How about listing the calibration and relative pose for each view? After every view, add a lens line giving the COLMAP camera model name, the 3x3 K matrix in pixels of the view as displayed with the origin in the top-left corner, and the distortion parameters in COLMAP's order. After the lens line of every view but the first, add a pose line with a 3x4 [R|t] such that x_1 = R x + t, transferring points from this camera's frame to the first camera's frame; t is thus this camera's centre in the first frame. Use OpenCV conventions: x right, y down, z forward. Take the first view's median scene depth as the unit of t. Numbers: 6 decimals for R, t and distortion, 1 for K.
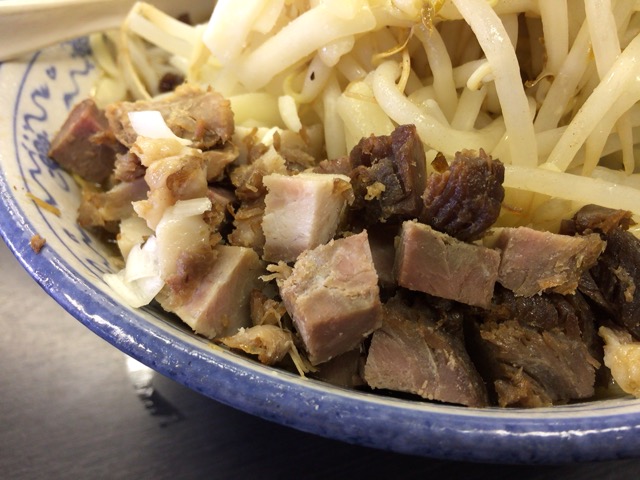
lens RADIAL K [[635.6, 0, 320.0], [0, 635.6, 240.0], [0, 0, 1]] dist [0.104890, -0.216327]
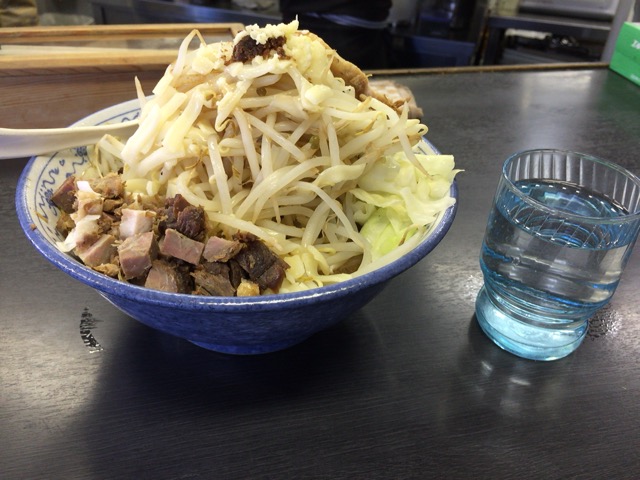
lens RADIAL K [[635.6, 0, 320.0], [0, 635.6, 240.0], [0, 0, 1]] dist [0.104890, -0.216327]
pose [[0.993344, 0.092702, -0.068365, 0.890704], [-0.102402, 0.982488, -0.155665, 0.344451], [0.052737, 0.161630, 0.985441, -1.482764]]
